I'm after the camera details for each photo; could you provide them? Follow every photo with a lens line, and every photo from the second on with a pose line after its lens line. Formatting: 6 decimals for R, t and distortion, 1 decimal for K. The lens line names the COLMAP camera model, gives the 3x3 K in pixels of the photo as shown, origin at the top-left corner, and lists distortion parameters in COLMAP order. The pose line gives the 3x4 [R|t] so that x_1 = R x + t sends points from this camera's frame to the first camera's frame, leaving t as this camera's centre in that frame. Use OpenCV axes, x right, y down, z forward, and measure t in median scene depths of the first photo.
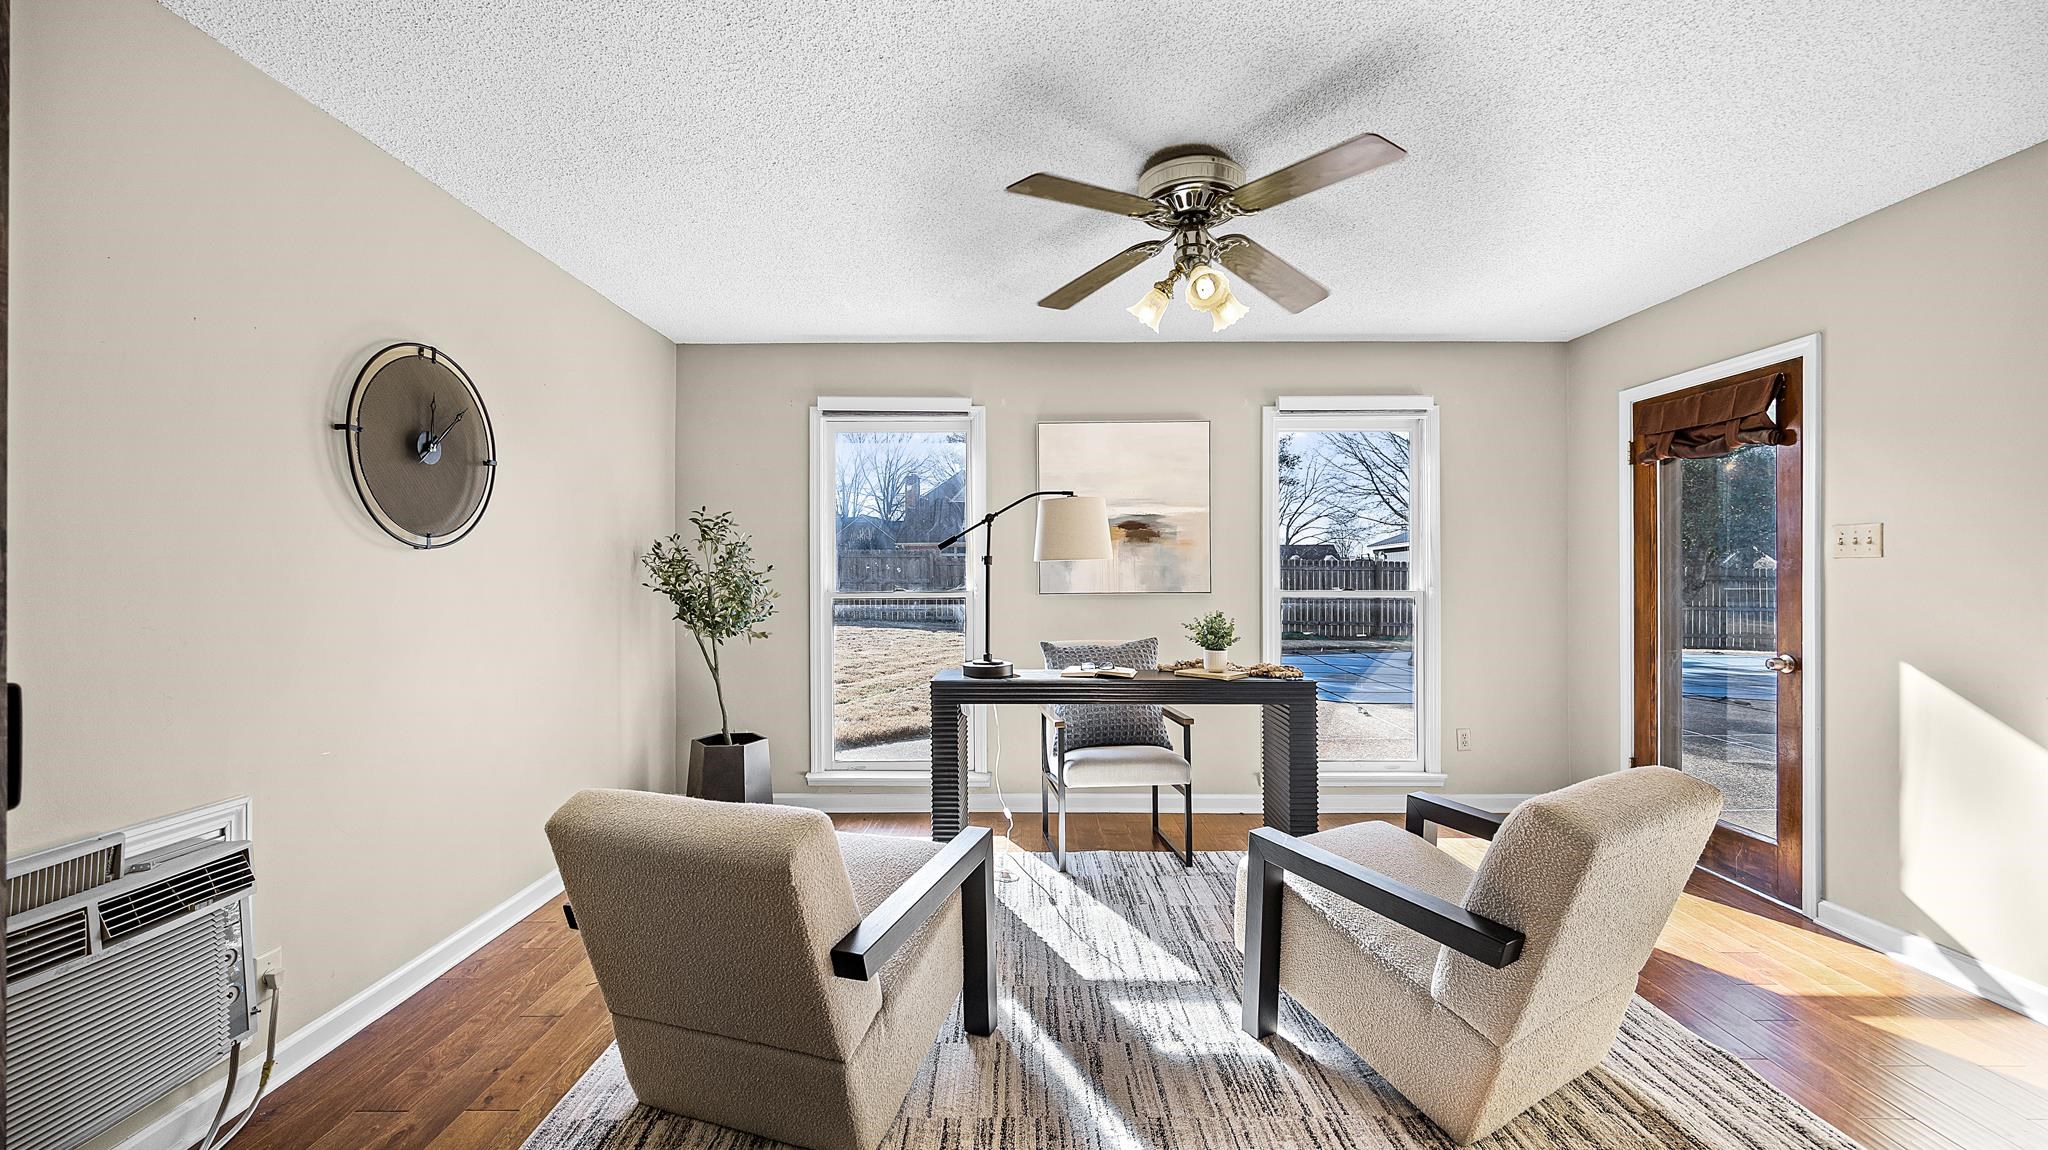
lens RADIAL K [[805.0, 0, 1026.2], [0, 805.0, 567.6], [0, 0, 1]] dist [-0.003194, 0.000006]
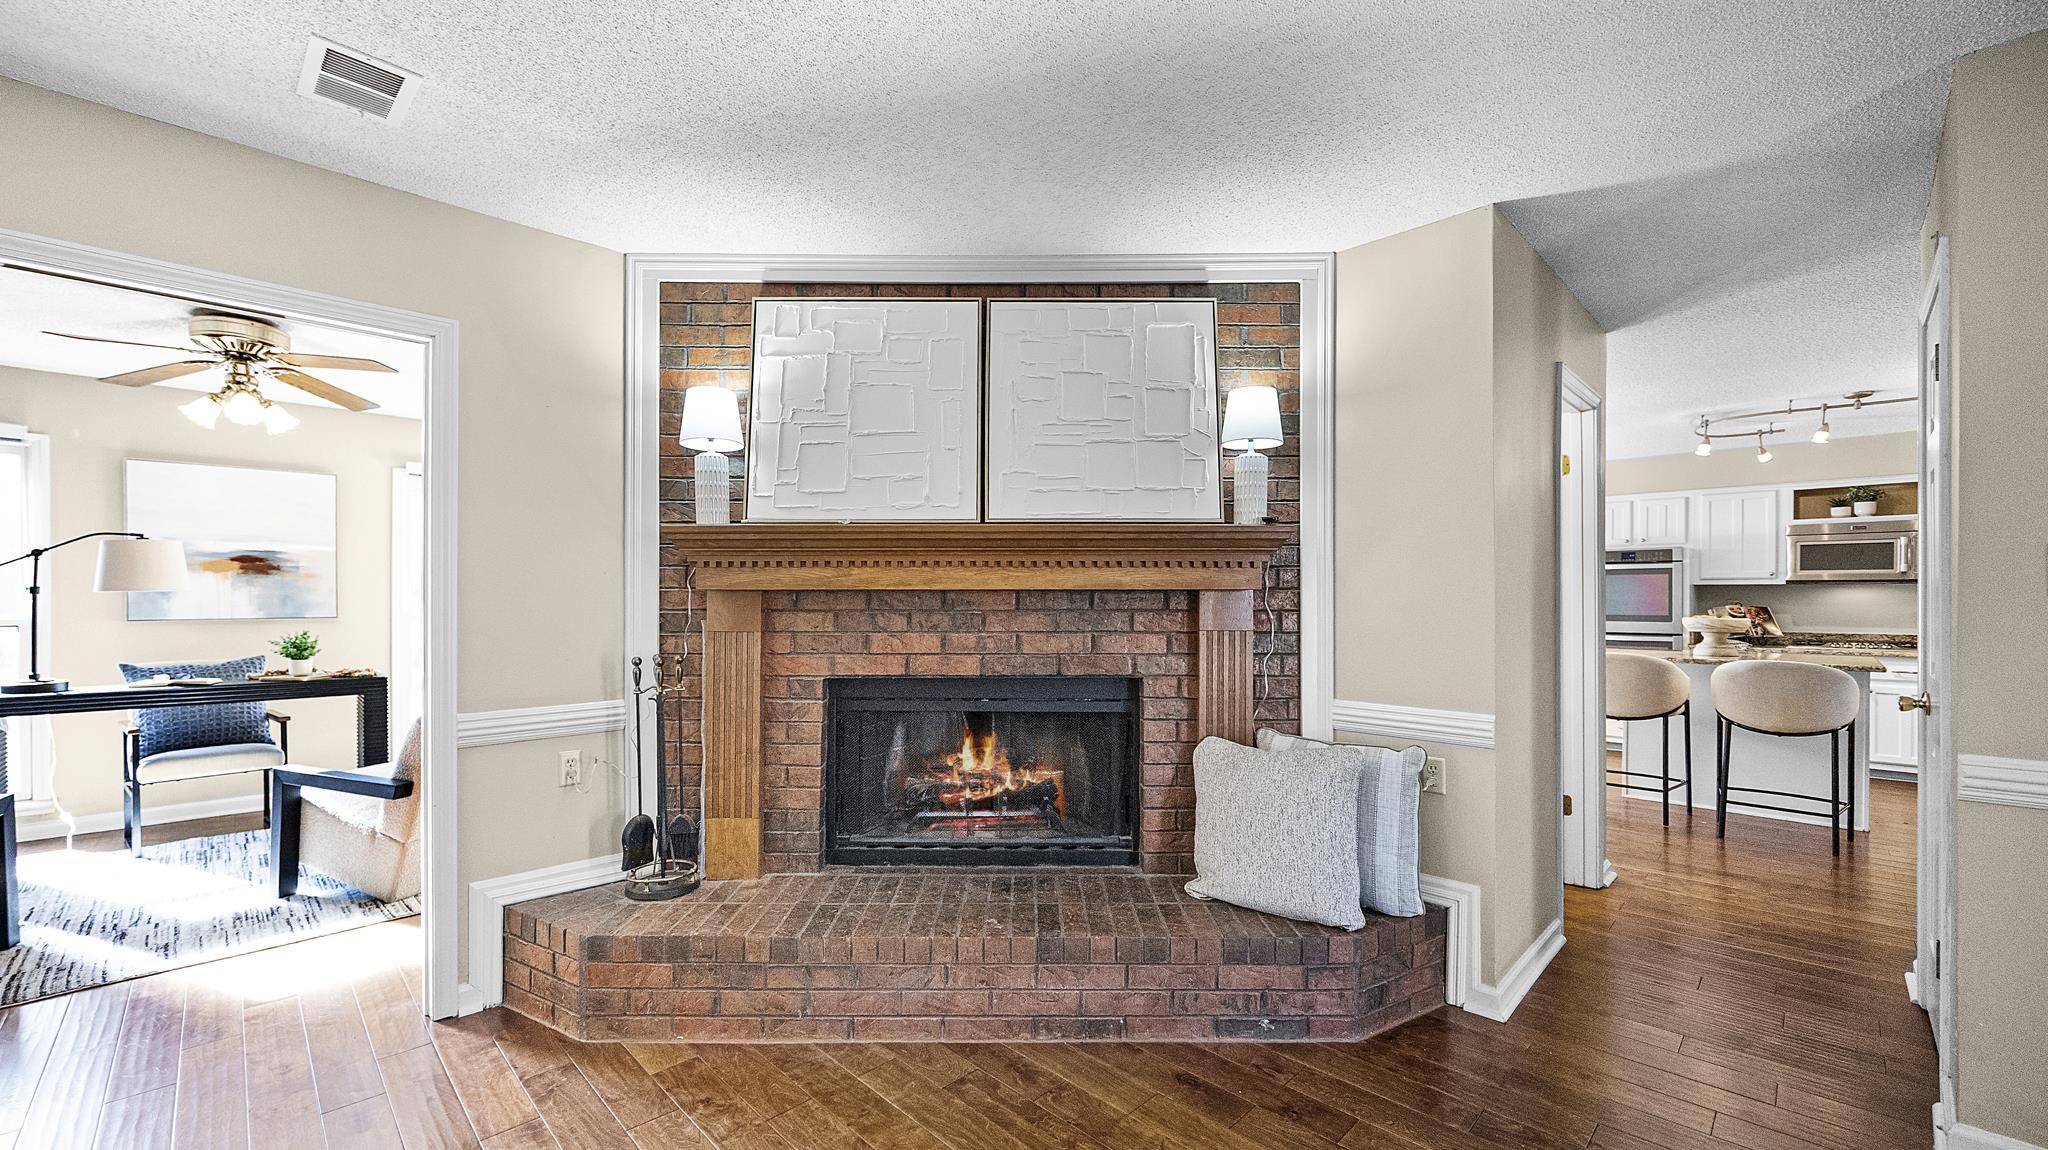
lens RADIAL K [[805.0, 0, 1022.5], [0, 805.0, 599.5], [0, 0, 1]] dist [-0.003194, 0.000006]
pose [[0.707024, 0.003967, 0.707179, 0.135456], [-0.008662, 0.999958, 0.003051, -0.011104], [-0.707137, -0.008282, 0.707028, -0.756349]]
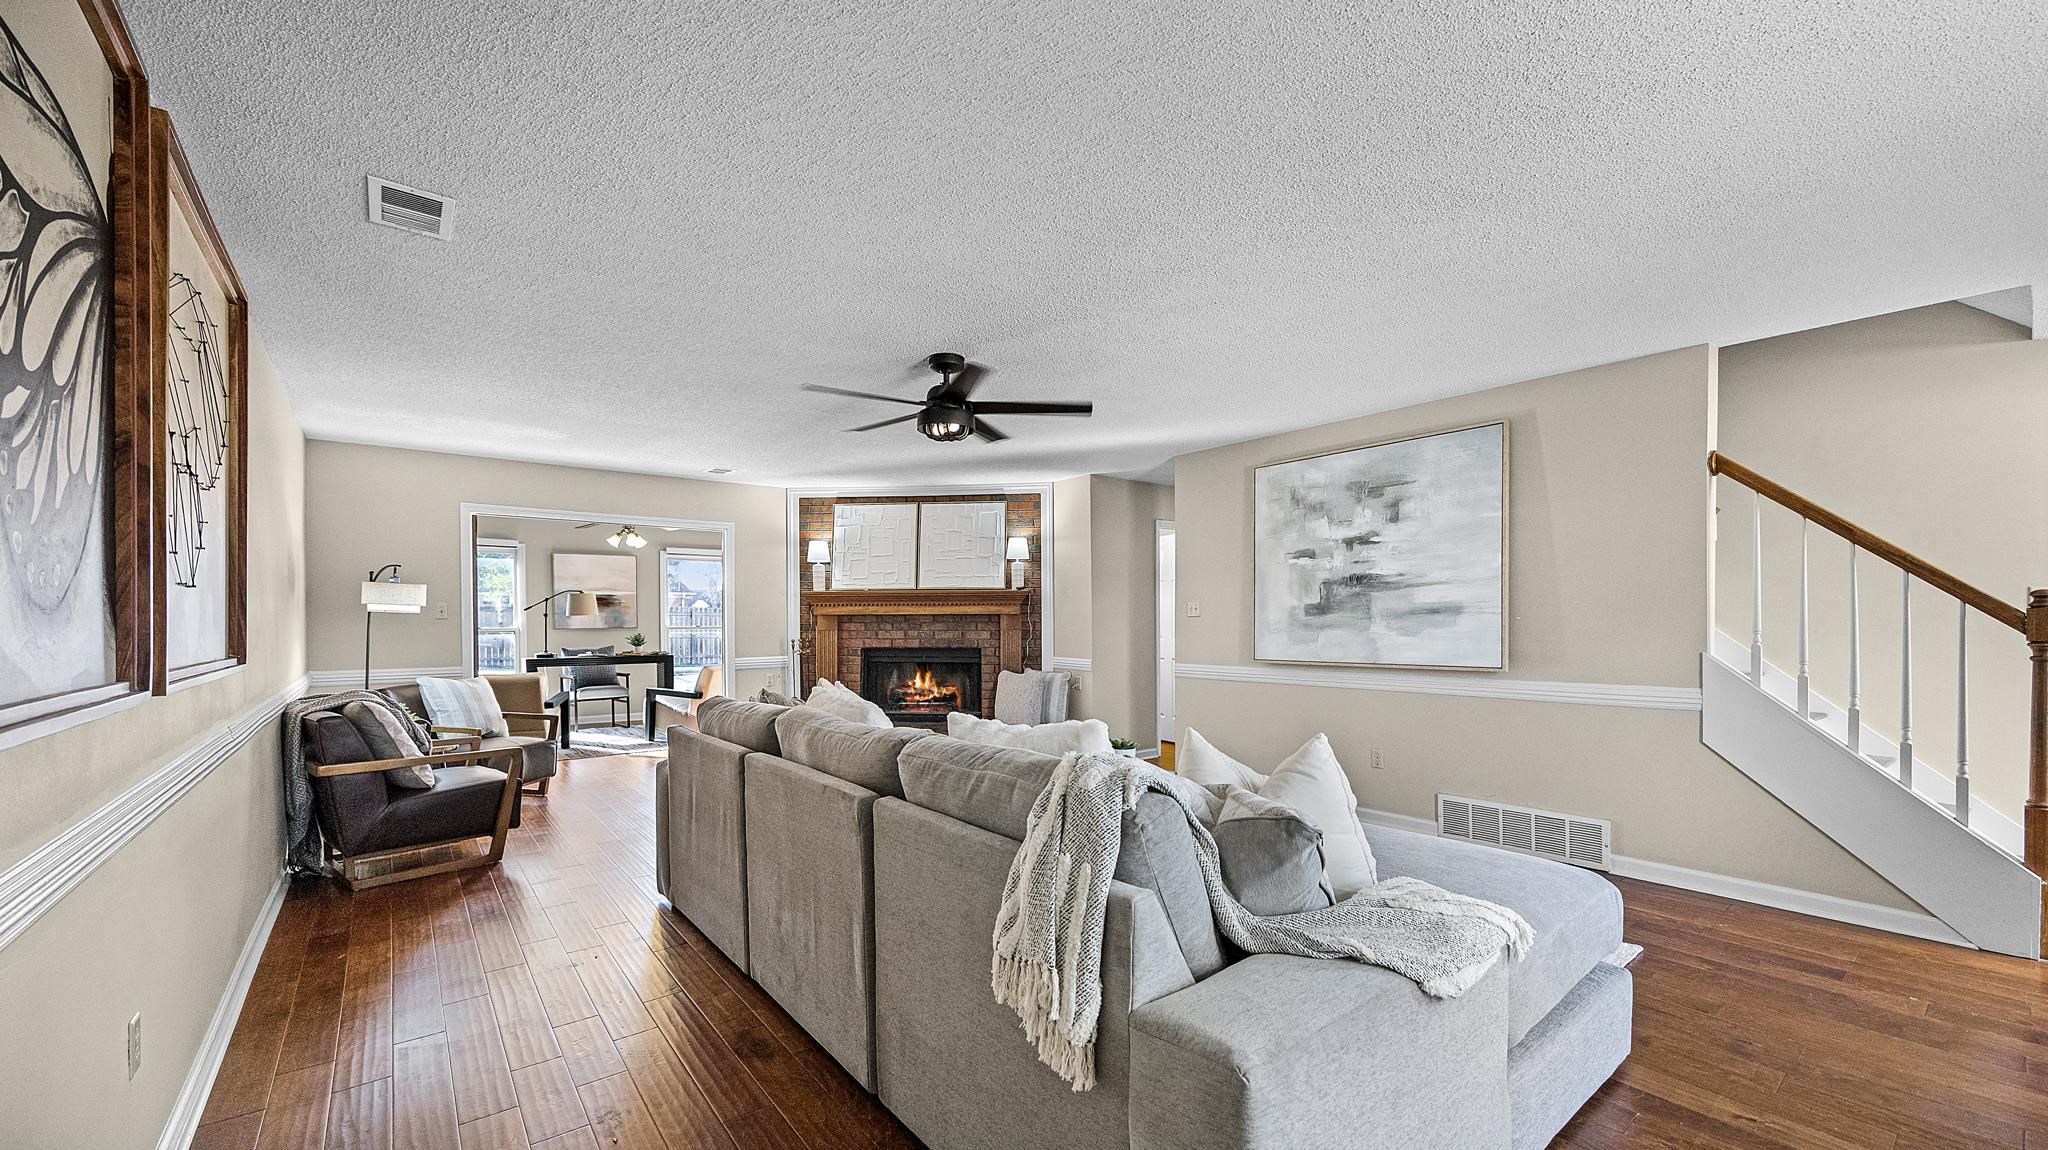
lens RADIAL K [[805.0, 0, 1030.1], [0, 805.0, 633.2], [0, 0, 1]] dist [-0.003194, 0.000006]
pose [[0.781217, -0.011484, 0.624154, -0.459355], [-0.005214, 0.999676, 0.024919, -0.023359], [-0.624238, -0.022721, 0.780904, -2.093128]]
